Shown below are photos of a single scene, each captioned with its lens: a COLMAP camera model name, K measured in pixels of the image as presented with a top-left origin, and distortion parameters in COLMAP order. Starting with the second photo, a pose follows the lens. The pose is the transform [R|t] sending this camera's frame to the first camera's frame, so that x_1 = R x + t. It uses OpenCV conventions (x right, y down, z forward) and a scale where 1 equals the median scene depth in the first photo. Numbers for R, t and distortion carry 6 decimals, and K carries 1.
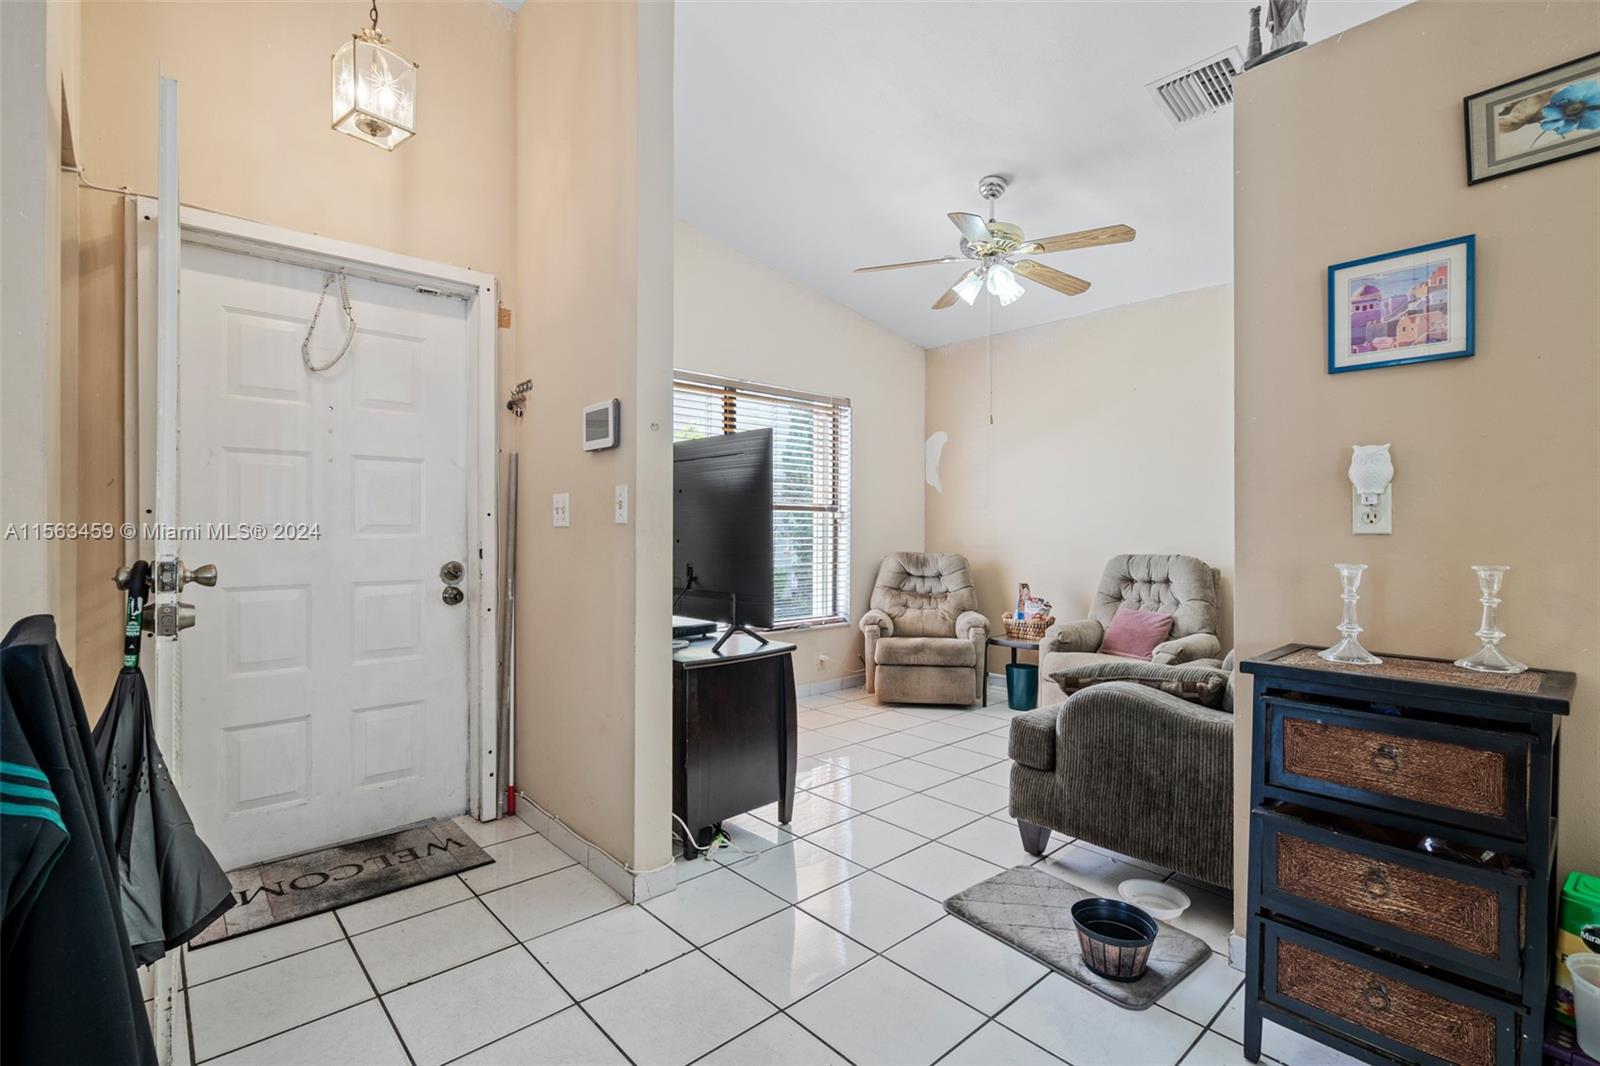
lens RADIAL K [[737.6, 0, 797.2], [0, 737.6, 529.3], [0, 0, 1]] dist [0.003736, -0.000172]
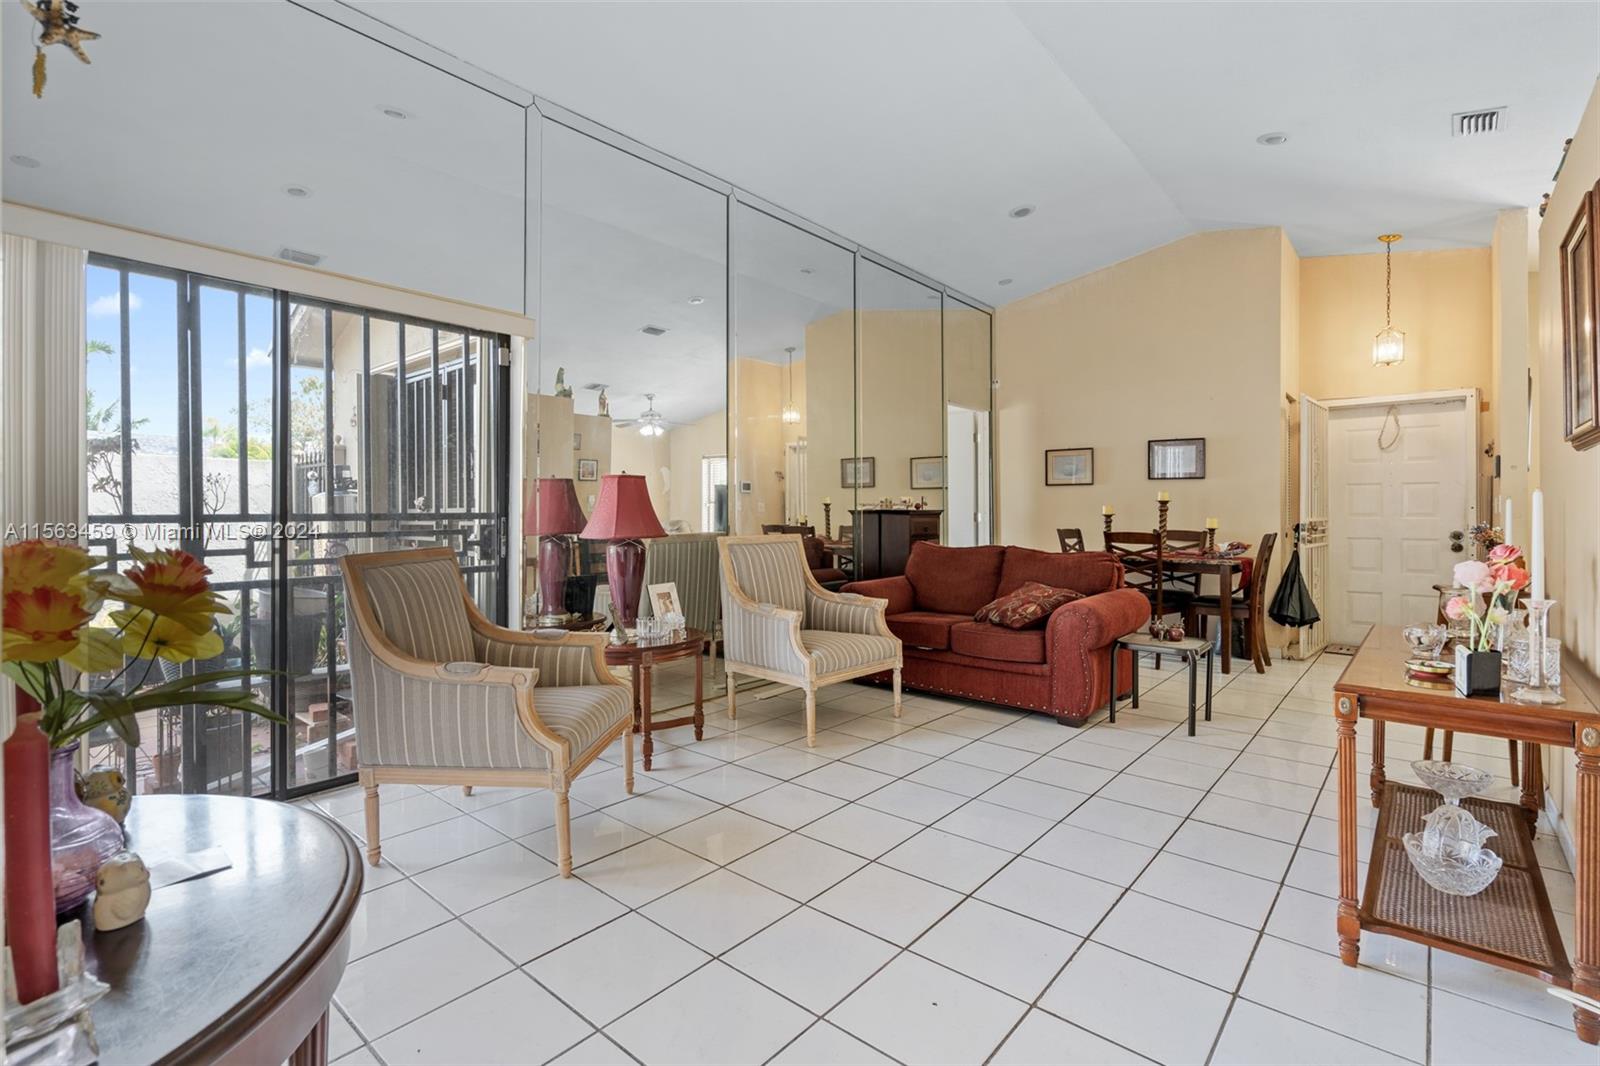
lens RADIAL K [[737.6, 0, 808.6], [0, 737.6, 523.3], [0, 0, 1]] dist [0.003736, -0.000172]
pose [[0.131256, 0.004044, -0.991340, 0.997683], [-0.001789, 0.999991, 0.003842, 0.014005], [0.991347, 0.001270, 0.131262, -0.784615]]
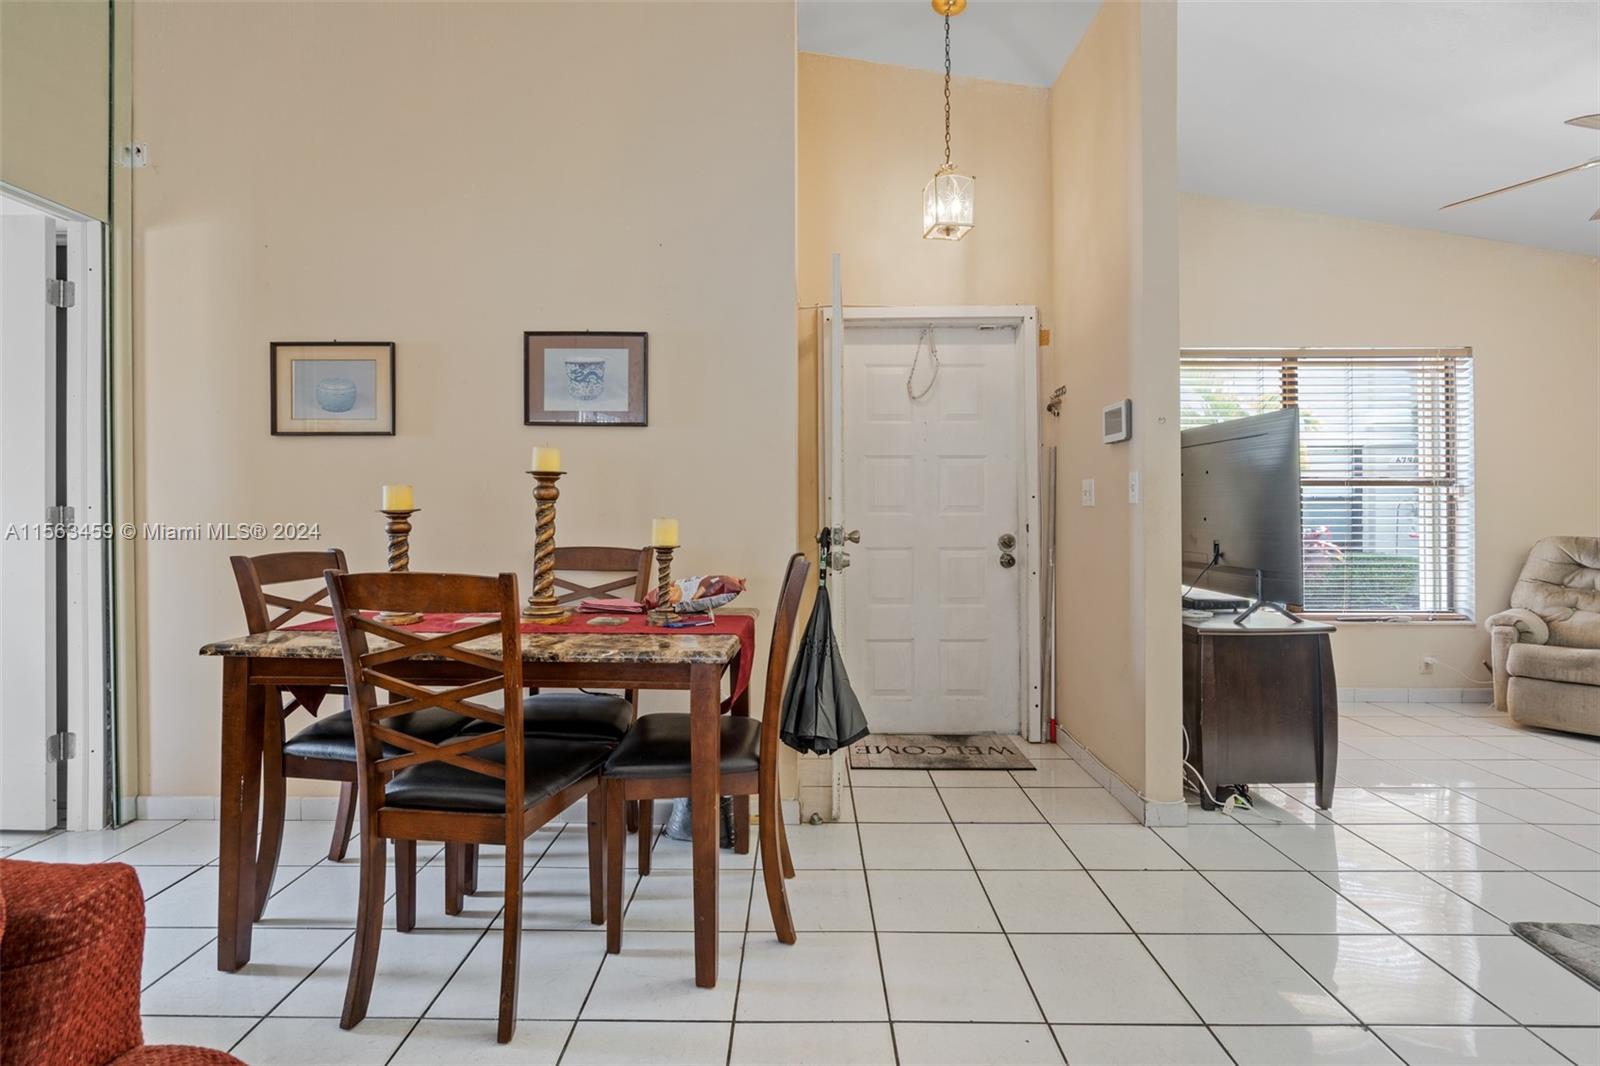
lens RADIAL K [[737.6, 0, 799.6], [0, 737.6, 501.2], [0, 0, 1]] dist [0.003736, -0.000172]
pose [[0.737846, -0.010976, -0.674880, 0.099656], [0.003481, 0.999916, -0.012457, 0.001224], [0.674960, 0.006842, 0.737822, -0.140879]]
